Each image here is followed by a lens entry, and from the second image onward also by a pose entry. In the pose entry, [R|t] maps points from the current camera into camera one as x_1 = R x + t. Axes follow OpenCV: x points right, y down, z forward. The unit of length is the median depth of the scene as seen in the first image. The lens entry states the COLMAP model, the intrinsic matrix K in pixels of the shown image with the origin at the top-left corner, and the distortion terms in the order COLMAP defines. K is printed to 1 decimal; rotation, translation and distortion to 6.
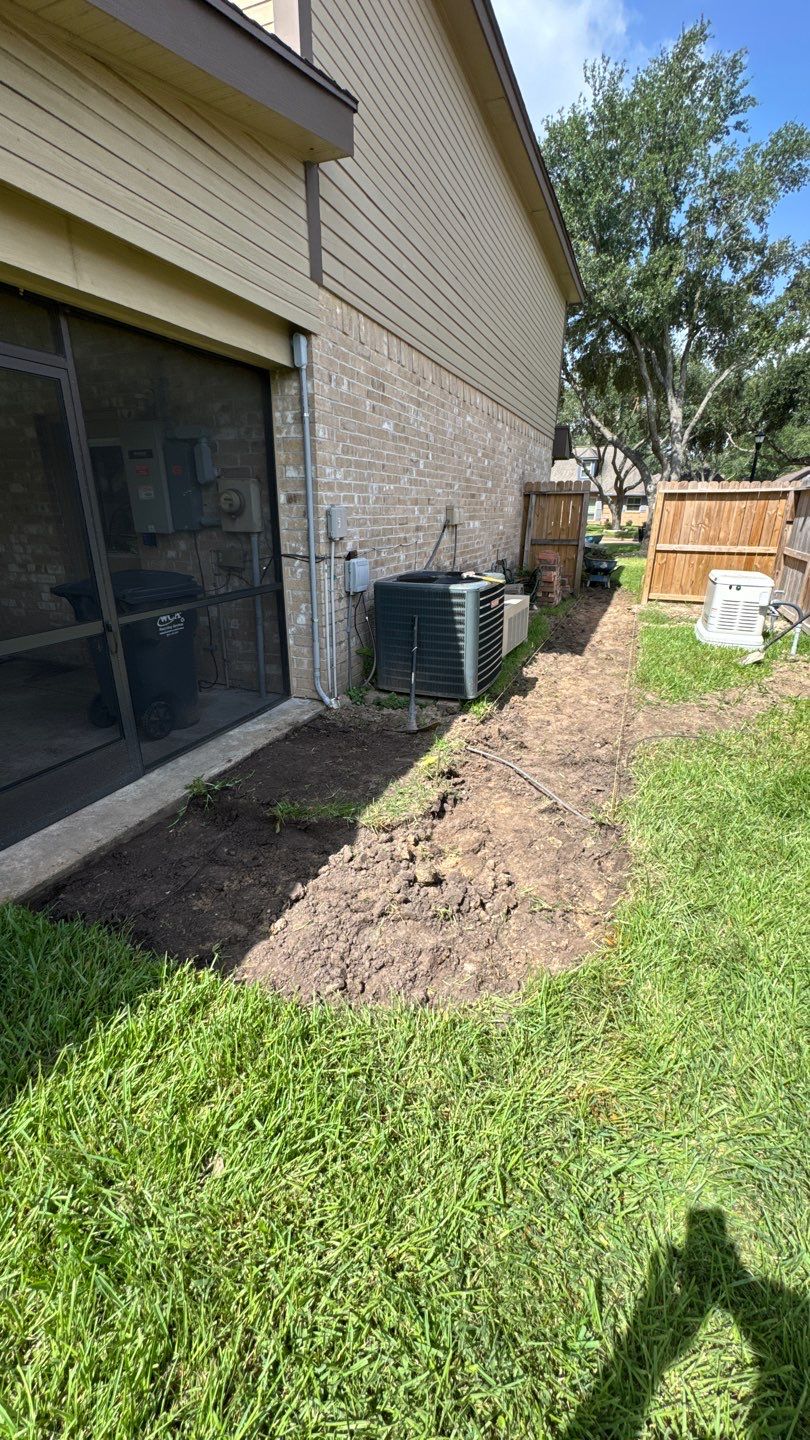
lens RADIAL K [[568.9, 0, 411.0], [0, 568.9, 719.2], [0, 0, 1]] dist [-0.000622, 0.000097]
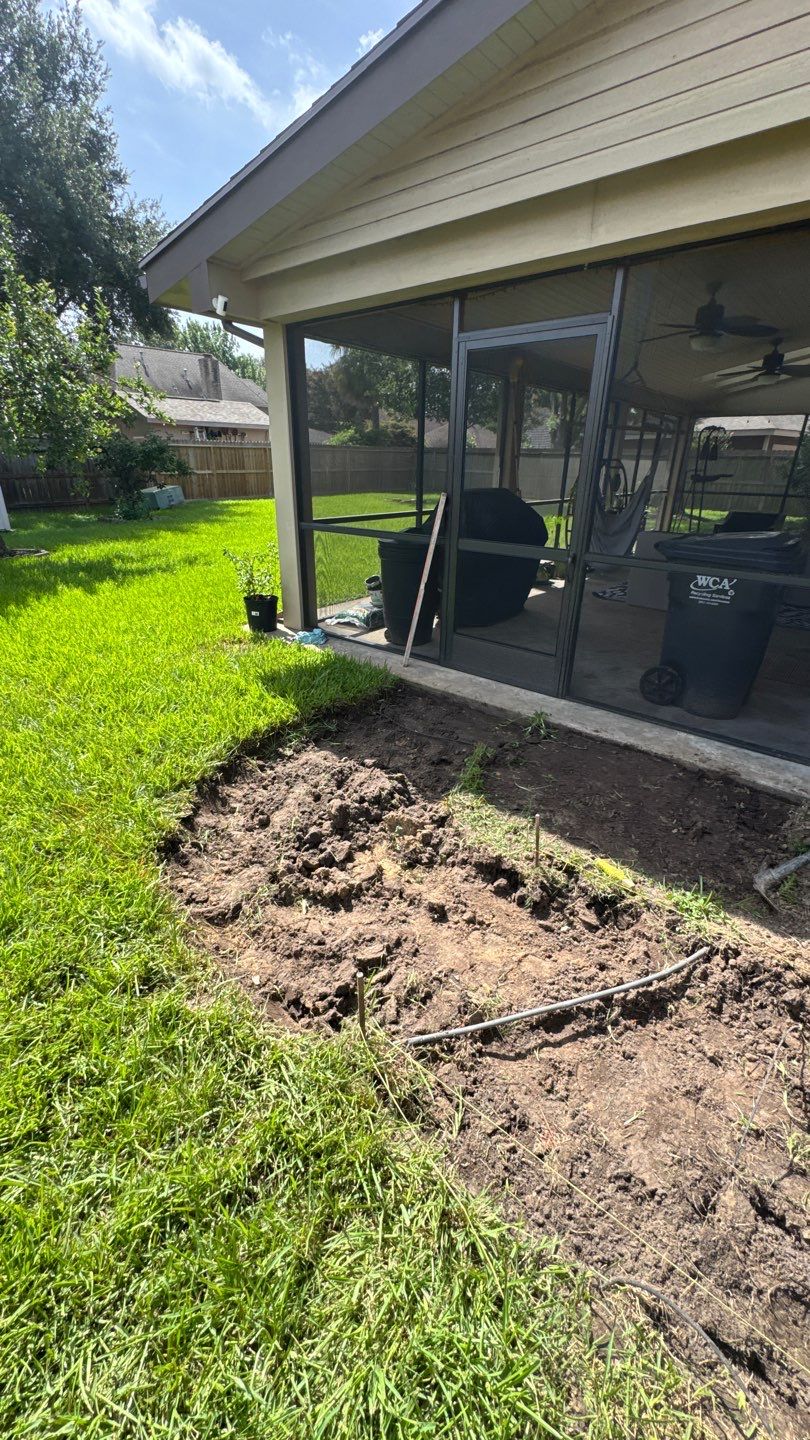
lens RADIAL K [[568.9, 0, 410.9], [0, 568.9, 718.7], [0, 0, 1]] dist [-0.000622, 0.000097]
pose [[-0.305864, 0.367735, -0.878190, 0.583805], [-0.355484, 0.811577, 0.463652, -0.266904], [0.883221, 0.453997, -0.117509, 0.843004]]
